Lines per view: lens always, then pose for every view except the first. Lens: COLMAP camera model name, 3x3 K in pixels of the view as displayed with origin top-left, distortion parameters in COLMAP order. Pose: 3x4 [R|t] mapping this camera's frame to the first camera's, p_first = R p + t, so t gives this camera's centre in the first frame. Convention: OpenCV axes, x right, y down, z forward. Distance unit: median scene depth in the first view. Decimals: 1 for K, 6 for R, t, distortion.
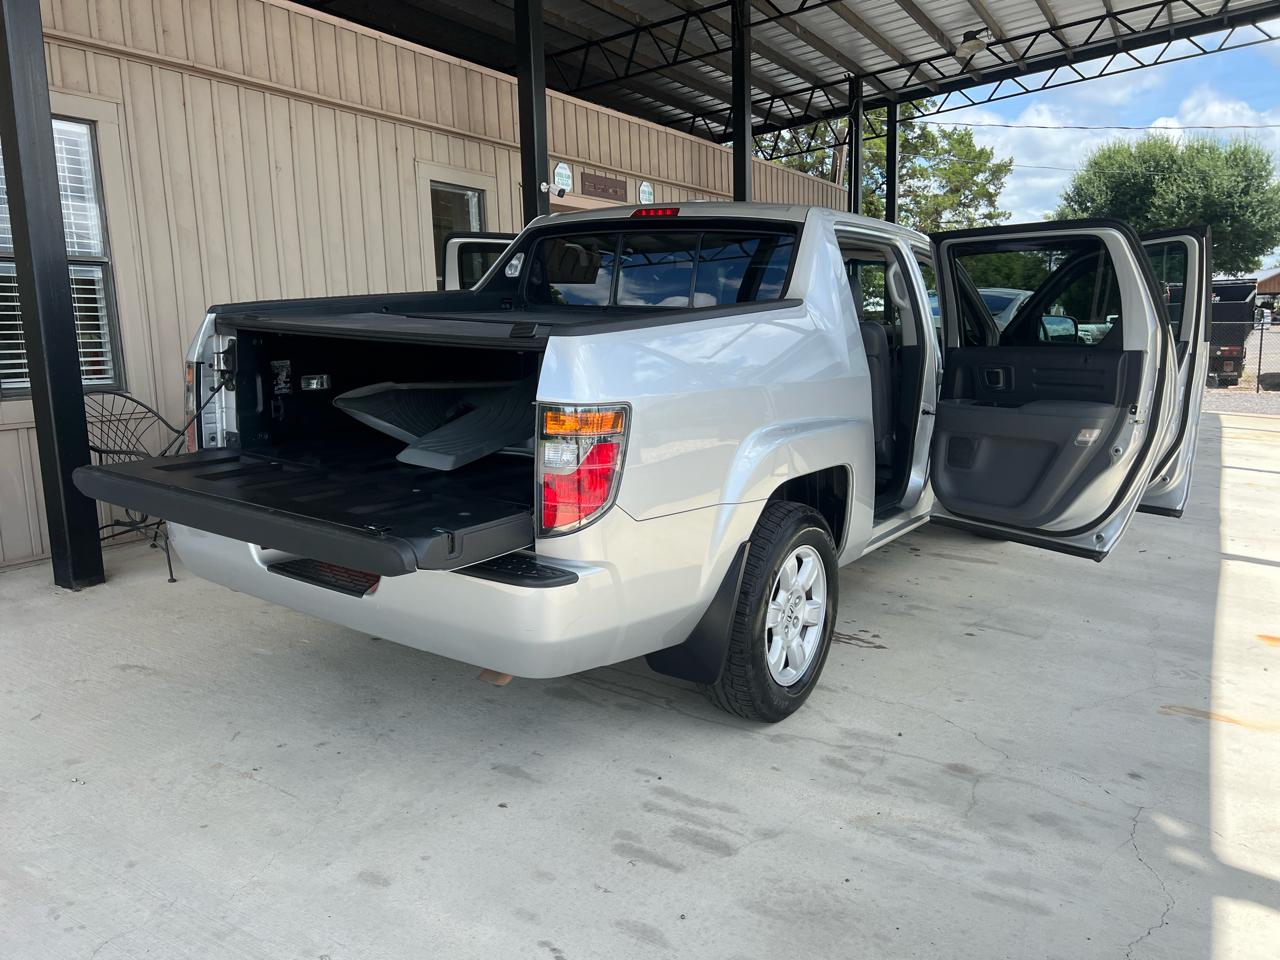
lens RADIAL K [[967.8, 0, 631.4], [0, 967.8, 482.2], [0, 0, 1]] dist [0.045148, -0.049381]
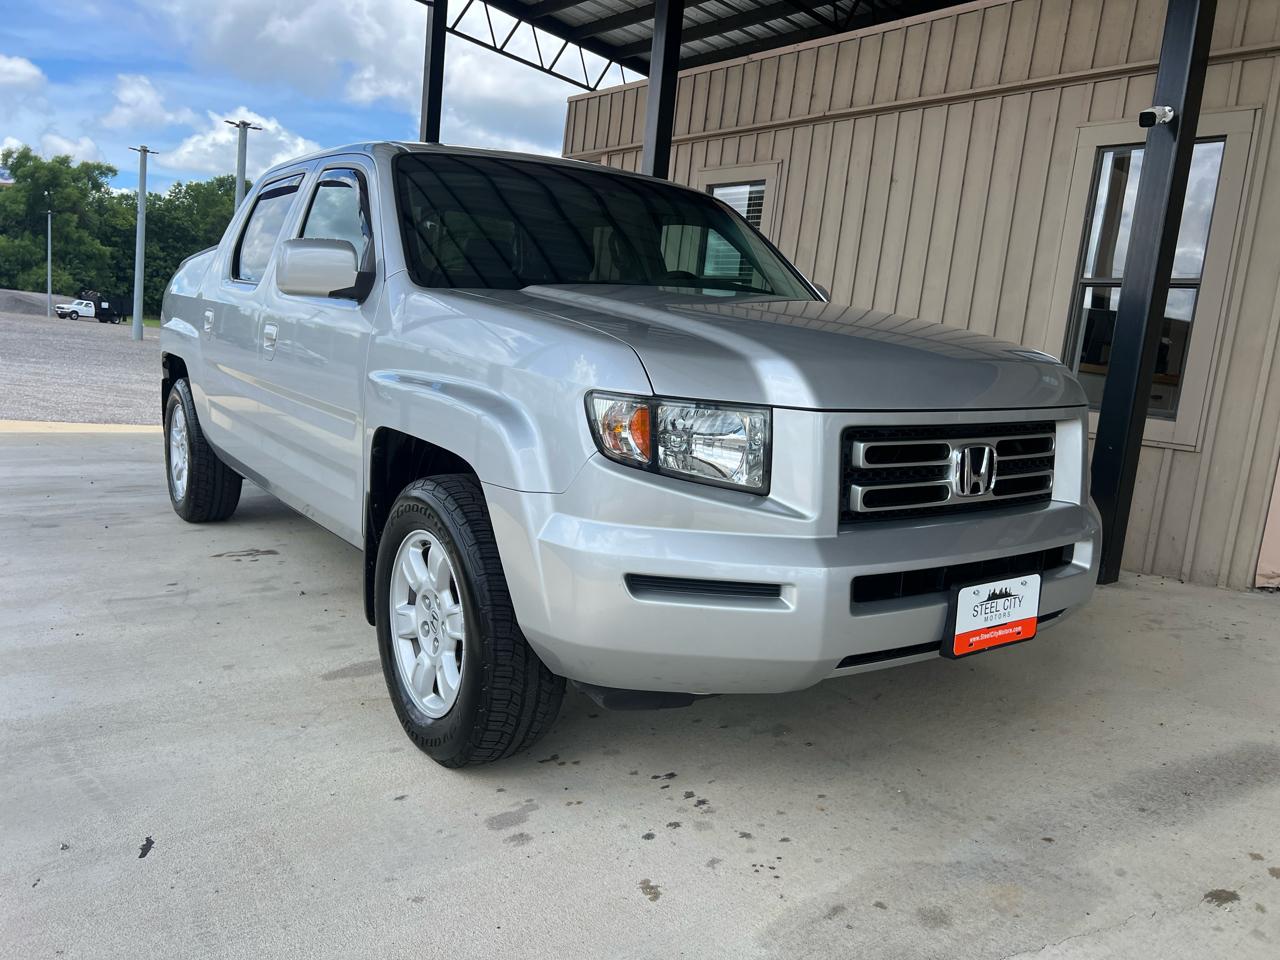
lens RADIAL K [[960.0, 0, 640.0], [0, 960.0, 480.0], [0, 0, 1]] dist [0.047049, -0.048053]
pose [[-0.344104, 0.113707, -0.932021, 1.087695], [-0.237488, 0.949823, 0.203560, -0.243769], [0.908401, 0.291389, -0.299834, 1.719157]]
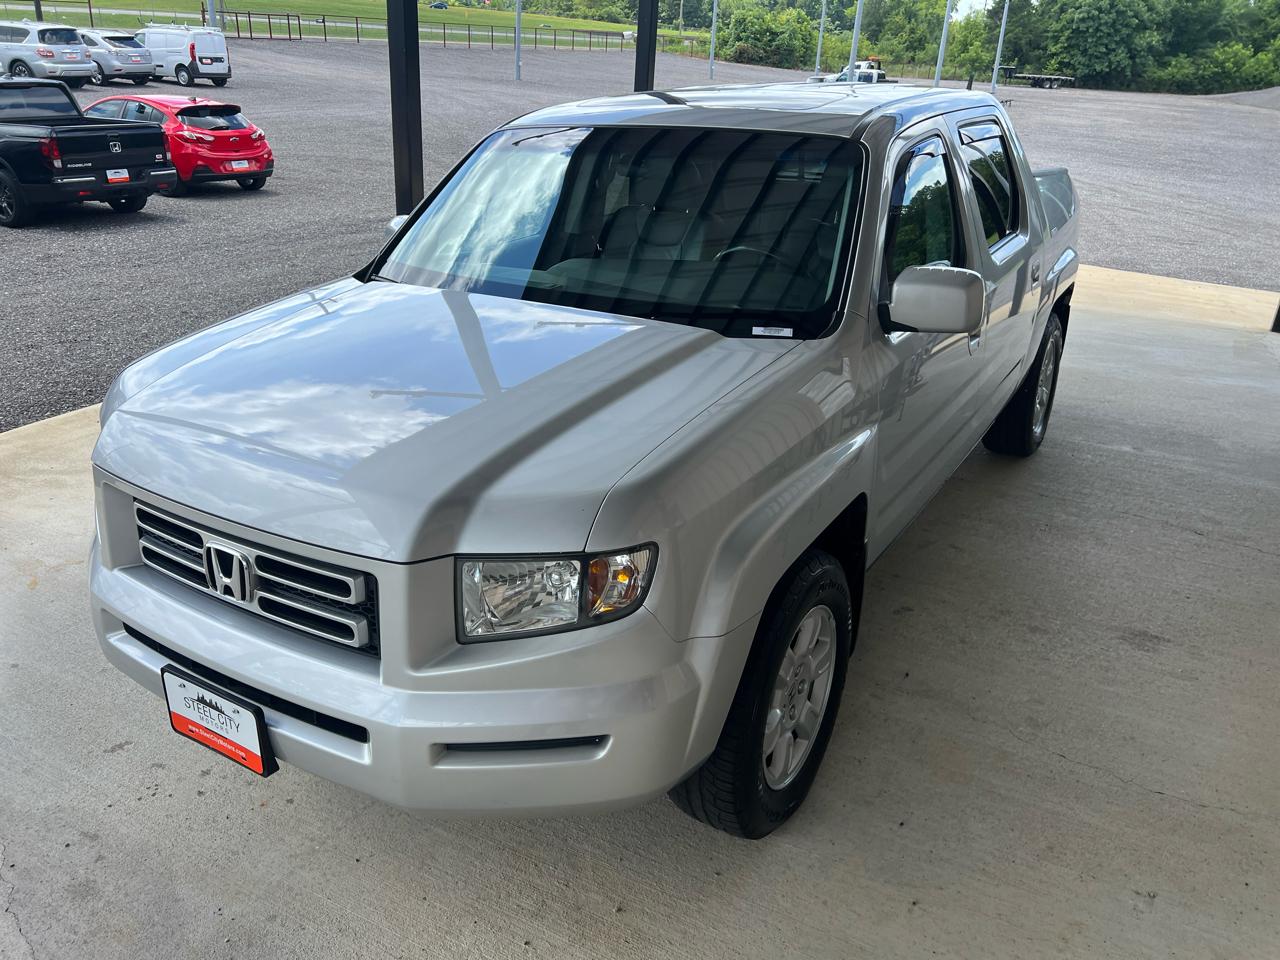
lens RADIAL K [[963.2, 0, 636.1], [0, 963.2, 474.3], [0, 0, 1]] dist [0.051489, -0.059499]
pose [[-0.998696, -0.003496, -0.050937, 0.315806], [-0.030928, 0.835206, 0.549066, -0.513196], [0.040624, 0.549926, -0.834225, 2.133082]]
